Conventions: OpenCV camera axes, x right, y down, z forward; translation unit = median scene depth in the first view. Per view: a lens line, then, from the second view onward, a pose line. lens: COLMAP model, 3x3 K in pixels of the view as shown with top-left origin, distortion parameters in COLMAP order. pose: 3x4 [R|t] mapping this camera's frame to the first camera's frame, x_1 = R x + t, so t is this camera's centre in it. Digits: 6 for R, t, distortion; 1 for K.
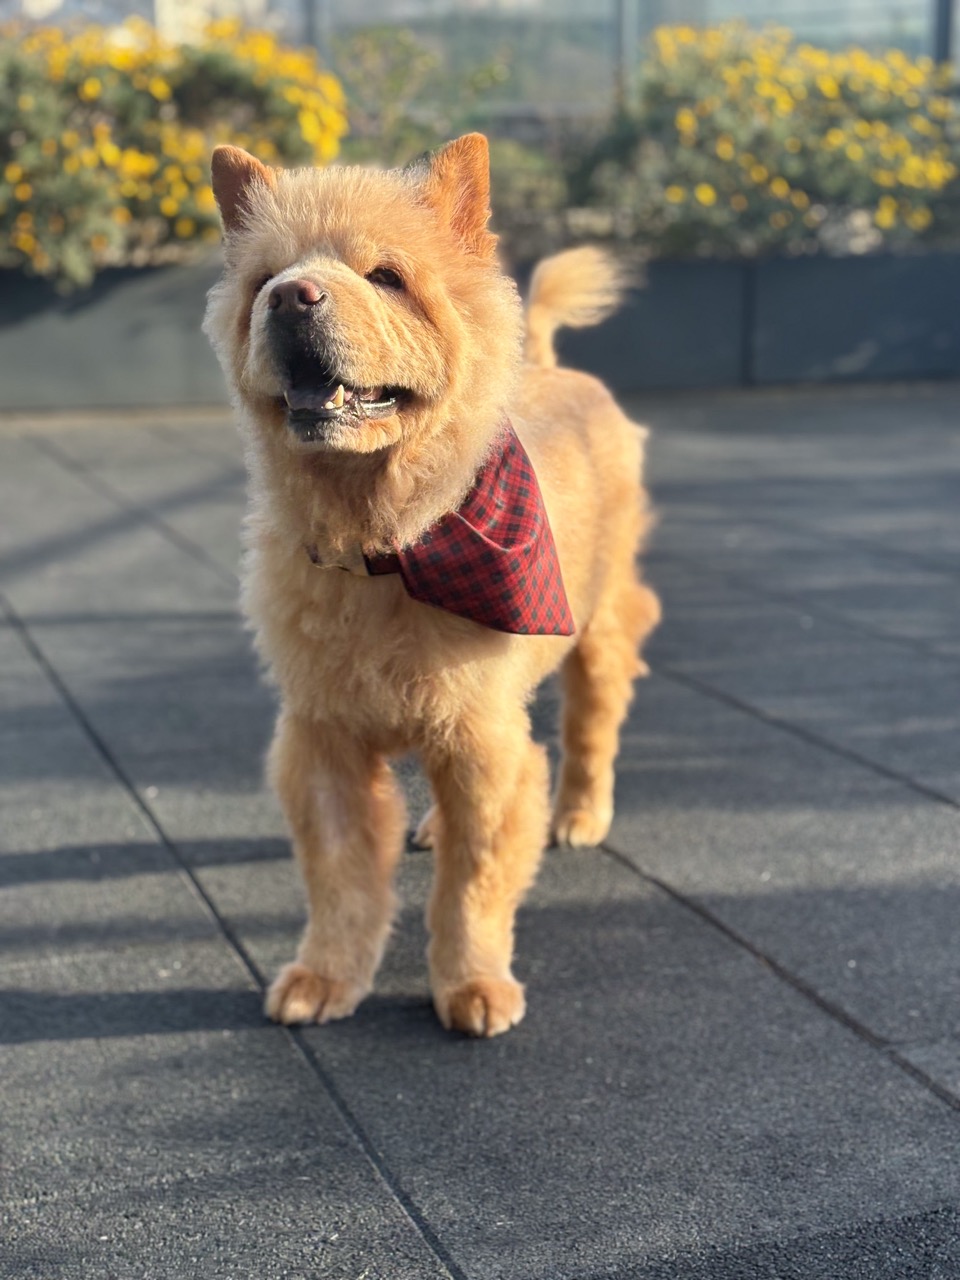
lens RADIAL K [[1984.6, 0, 475.2], [0, 1984.6, 648.7], [0, 0, 1]] dist [0.086475, 0.000000]
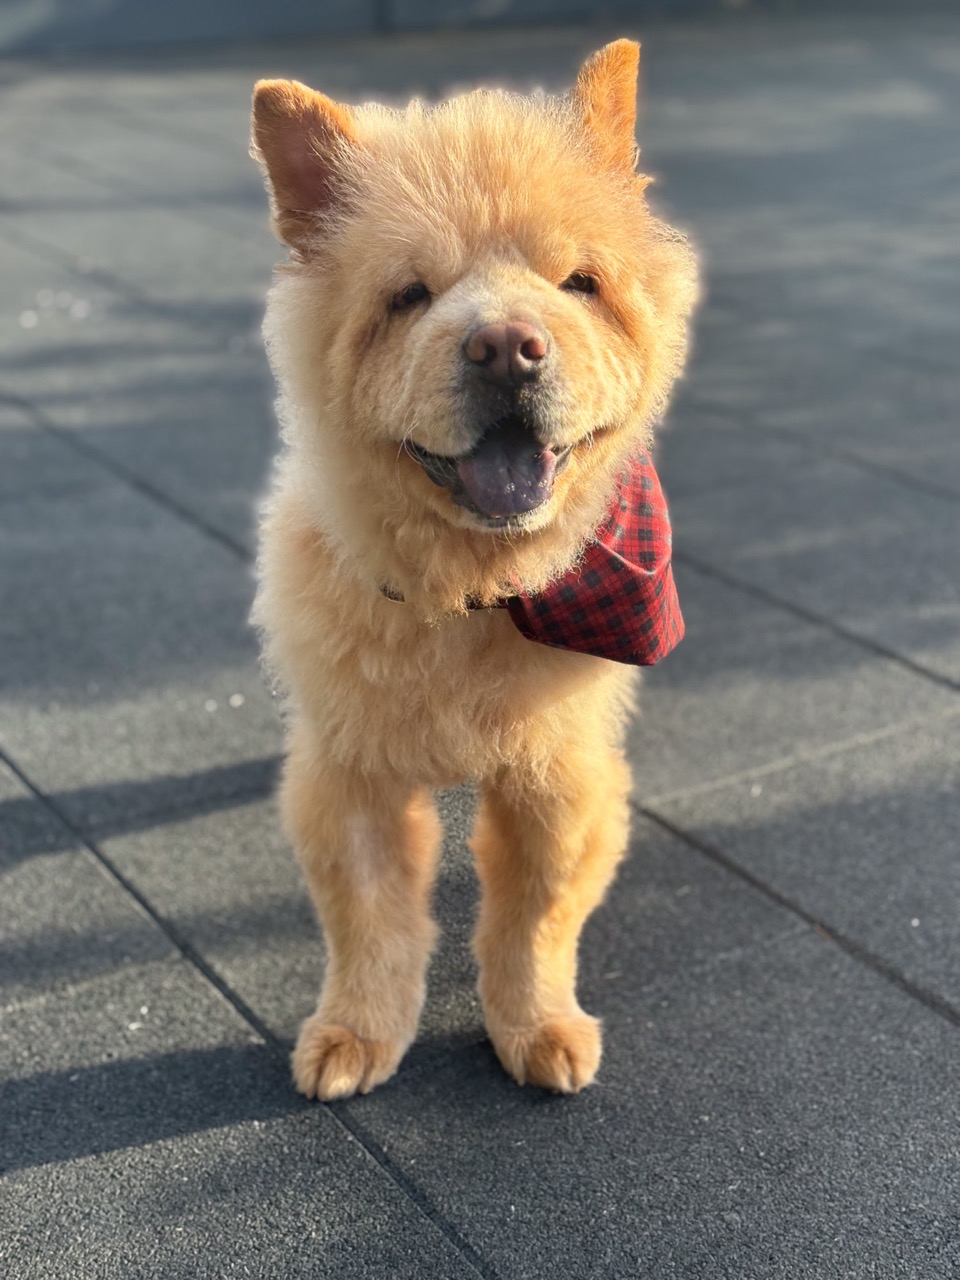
lens RADIAL K [[1984.6, 0, 484.6], [0, 1984.6, 631.3], [0, 0, 1]] dist [0.086475, 0.000000]
pose [[0.972733, -0.082348, 0.216815, -0.196282], [0.040442, 0.980746, 0.191055, -0.160041], [-0.228373, -0.177077, 0.957334, 0.228401]]
